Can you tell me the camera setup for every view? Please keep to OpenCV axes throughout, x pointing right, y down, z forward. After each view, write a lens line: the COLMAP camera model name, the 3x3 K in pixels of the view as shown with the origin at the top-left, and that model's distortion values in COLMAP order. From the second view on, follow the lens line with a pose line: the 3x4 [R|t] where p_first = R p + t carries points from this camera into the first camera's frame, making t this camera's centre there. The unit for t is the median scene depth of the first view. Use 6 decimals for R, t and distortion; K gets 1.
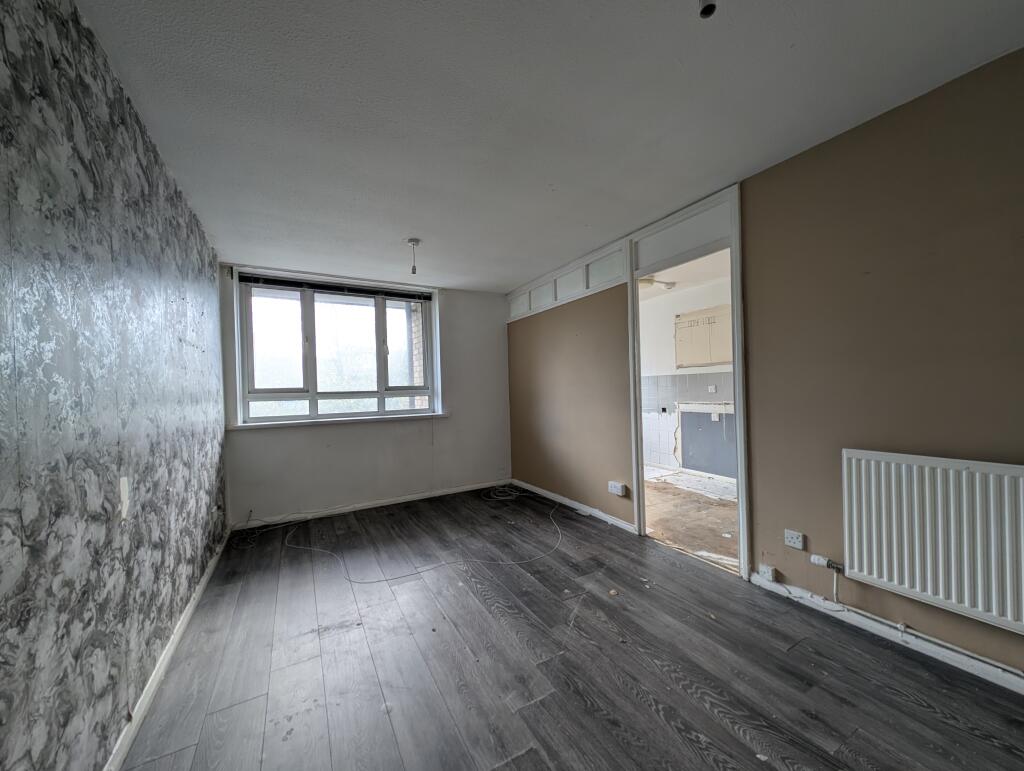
lens RADIAL K [[382.0, 0, 515.6], [0, 382.0, 388.0], [0, 0, 1]] dist [0.006117, 0.000067]
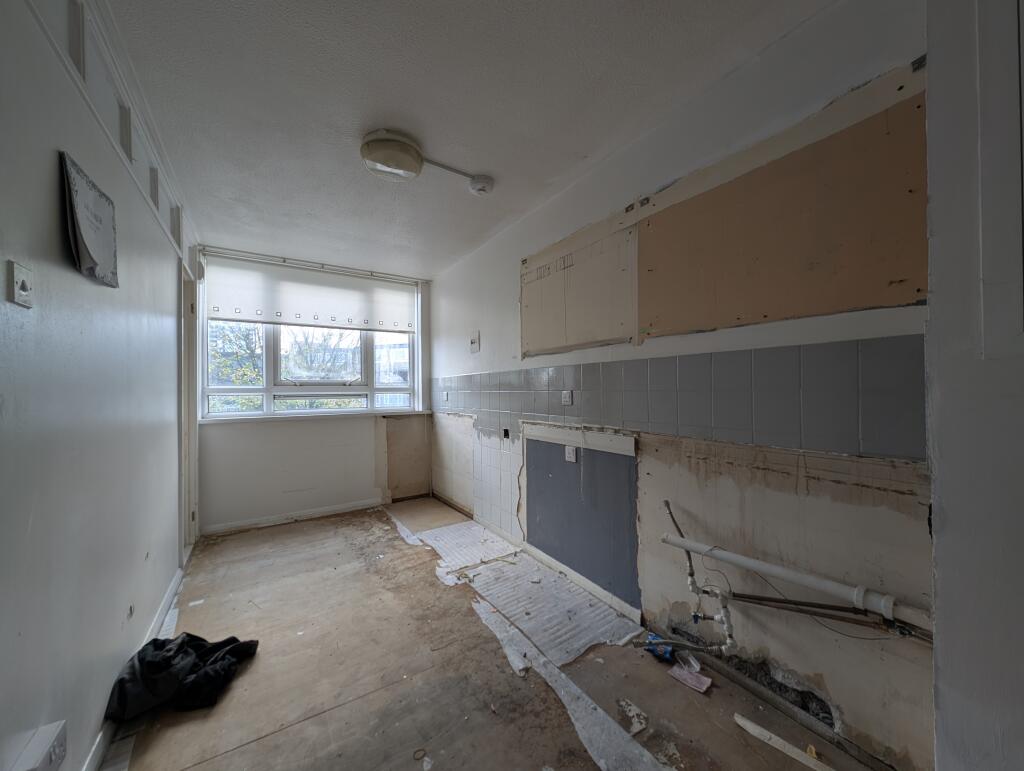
lens RADIAL K [[382.0, 0, 515.6], [0, 382.0, 388.0], [0, 0, 1]] dist [0.006117, 0.000067]
pose [[0.998476, 0.014176, 0.053334, 0.389183], [-0.013901, 0.999888, -0.005523, -0.005826], [-0.053406, 0.004774, 0.998561, 0.466069]]
